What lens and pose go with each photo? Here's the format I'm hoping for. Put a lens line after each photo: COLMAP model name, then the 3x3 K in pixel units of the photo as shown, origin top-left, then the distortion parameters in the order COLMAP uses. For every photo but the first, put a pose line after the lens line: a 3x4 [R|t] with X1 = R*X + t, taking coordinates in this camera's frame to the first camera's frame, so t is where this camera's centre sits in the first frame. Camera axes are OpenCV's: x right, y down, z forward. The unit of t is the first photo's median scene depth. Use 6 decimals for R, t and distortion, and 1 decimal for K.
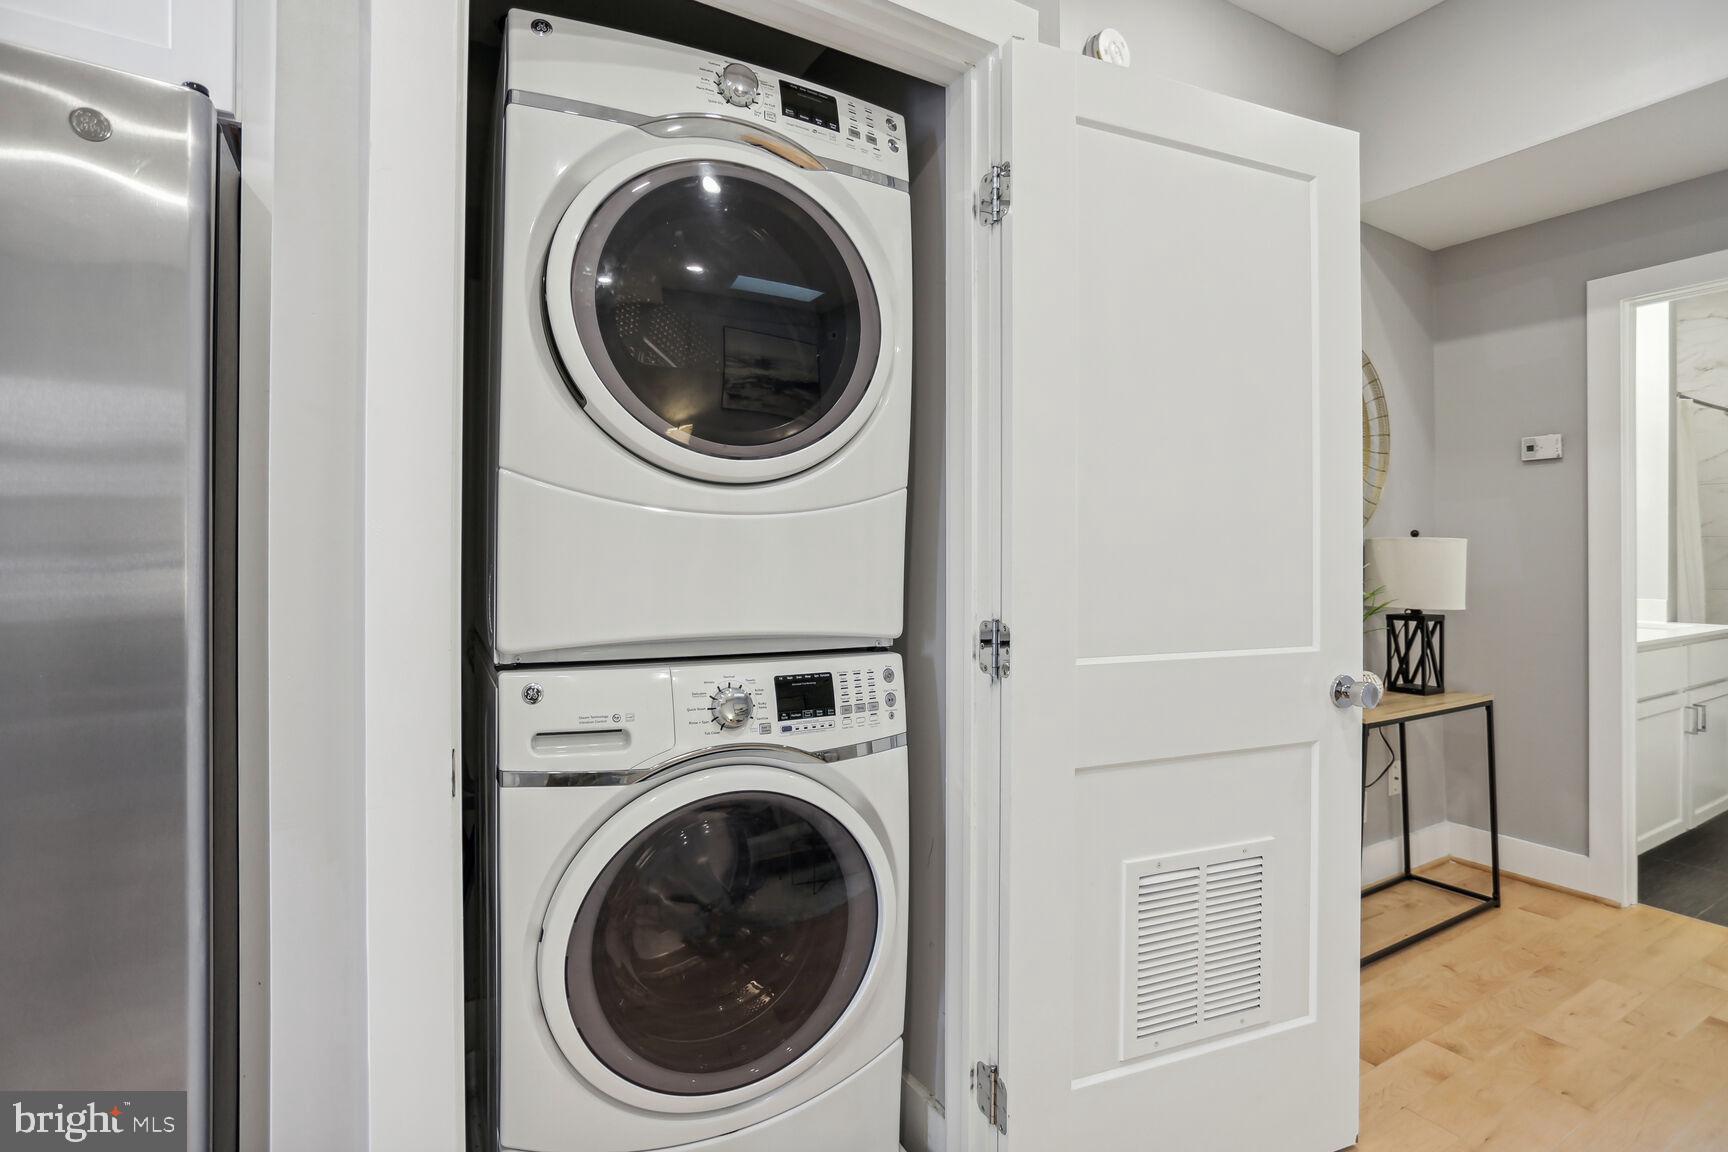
lens RADIAL K [[897.1, 0, 907.5], [0, 897.1, 572.5], [0, 0, 1]] dist [-0.001610, -0.000038]
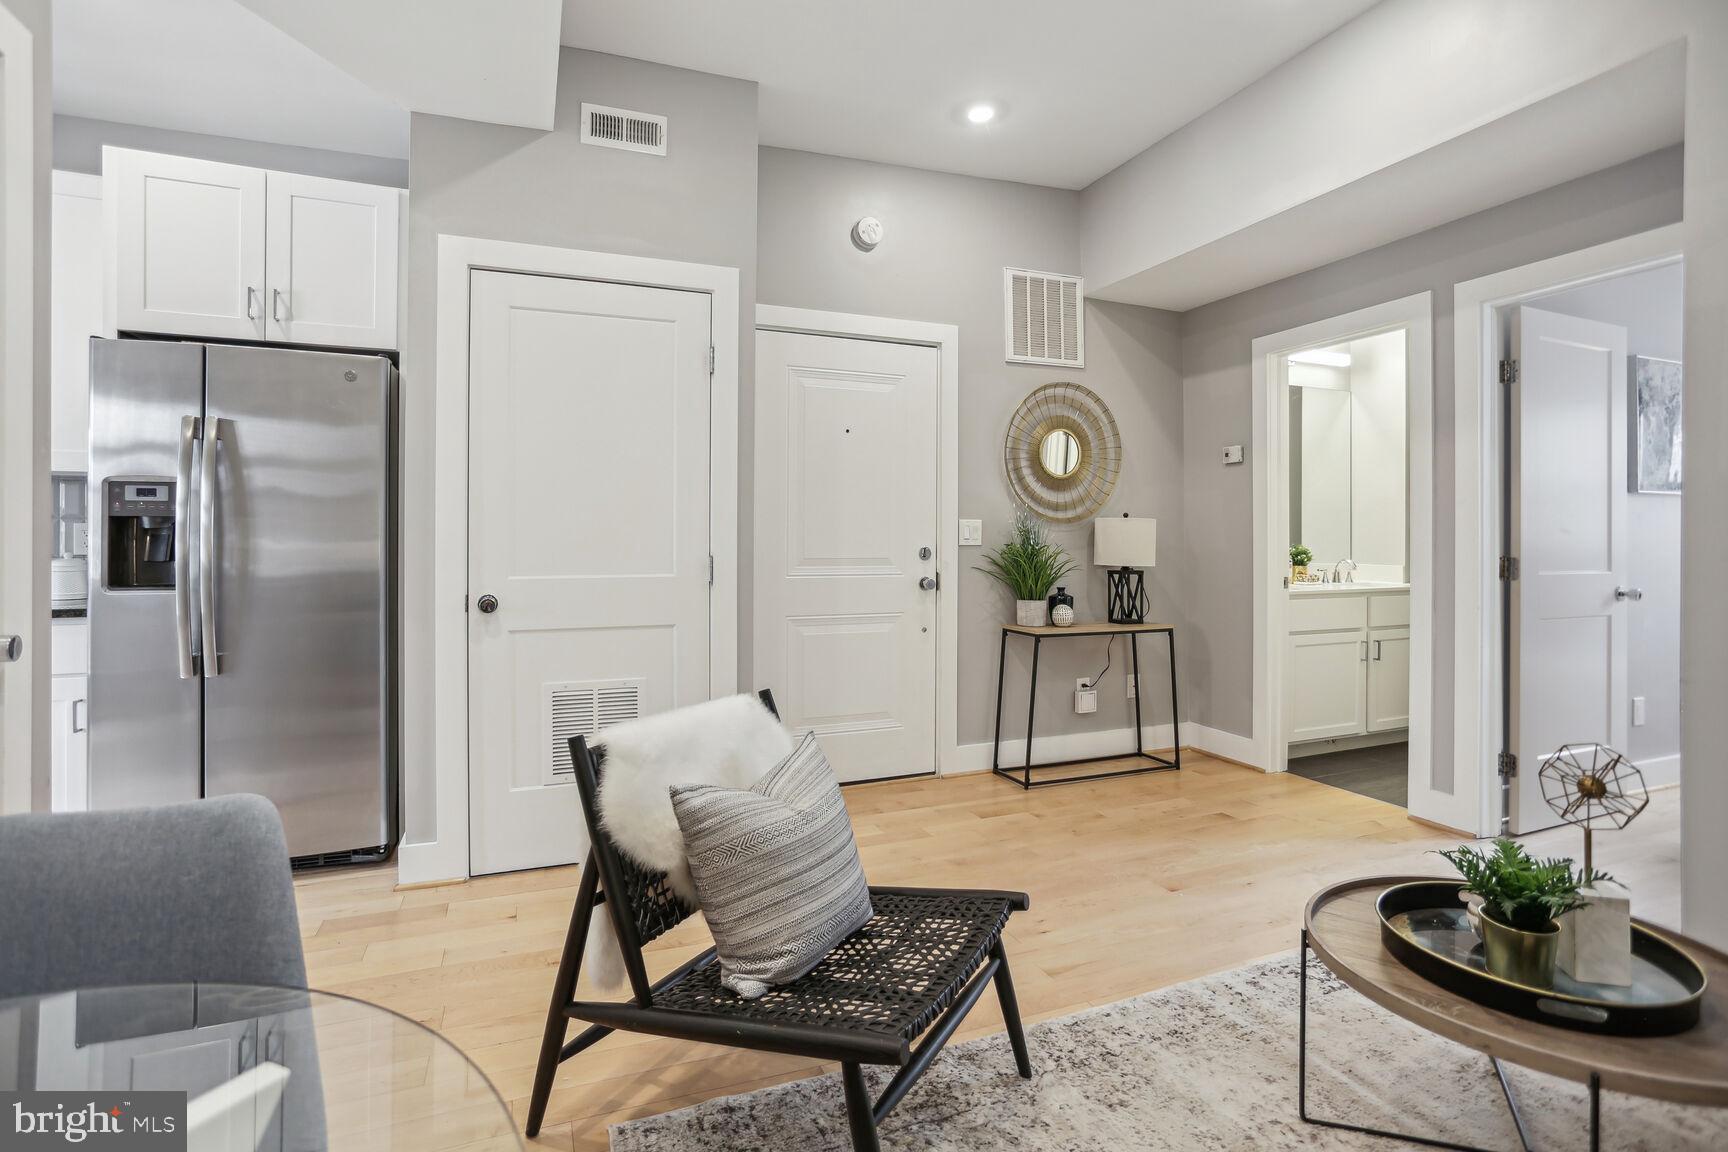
lens RADIAL K [[848.9, 0, 857.3], [0, 848.9, 556.9], [0, 0, 1]] dist [-0.046548, 0.024037]
pose [[0.988118, 0.003132, -0.153666, 0.341975], [-0.002101, 0.999974, 0.006874, 0.016067], [0.153683, -0.006470, 0.988099, -0.433085]]
